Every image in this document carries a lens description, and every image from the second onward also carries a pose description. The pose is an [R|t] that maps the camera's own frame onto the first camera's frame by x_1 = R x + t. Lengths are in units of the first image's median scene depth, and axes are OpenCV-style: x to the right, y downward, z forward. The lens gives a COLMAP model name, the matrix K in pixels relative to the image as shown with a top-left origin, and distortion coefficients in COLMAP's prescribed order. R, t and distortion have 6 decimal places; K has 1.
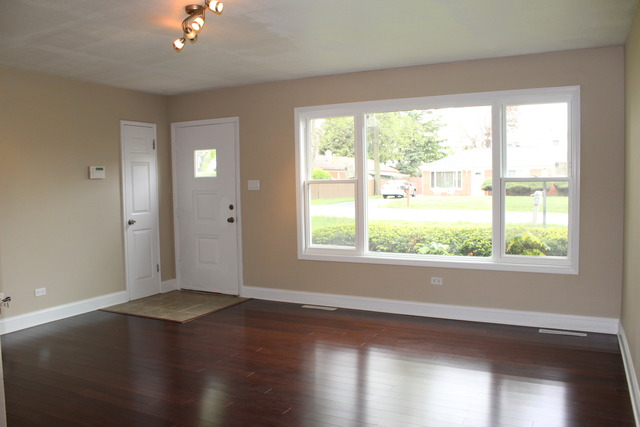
lens RADIAL K [[532.3, 0, 322.9], [0, 532.3, 212.6], [0, 0, 1]] dist [-0.167094, 0.155958]
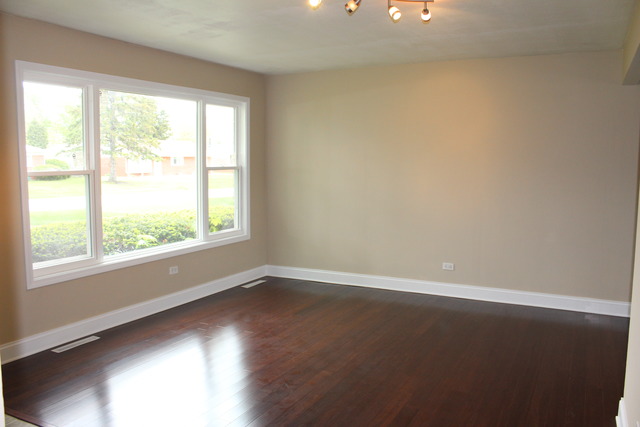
lens RADIAL K [[532.3, 0, 322.9], [0, 532.3, 212.6], [0, 0, 1]] dist [-0.167094, 0.155958]
pose [[0.000659, -0.086282, 0.996271, -0.792816], [0.054804, 0.994777, 0.086117, -0.051556], [-0.998497, 0.054543, 0.005385, 0.722109]]
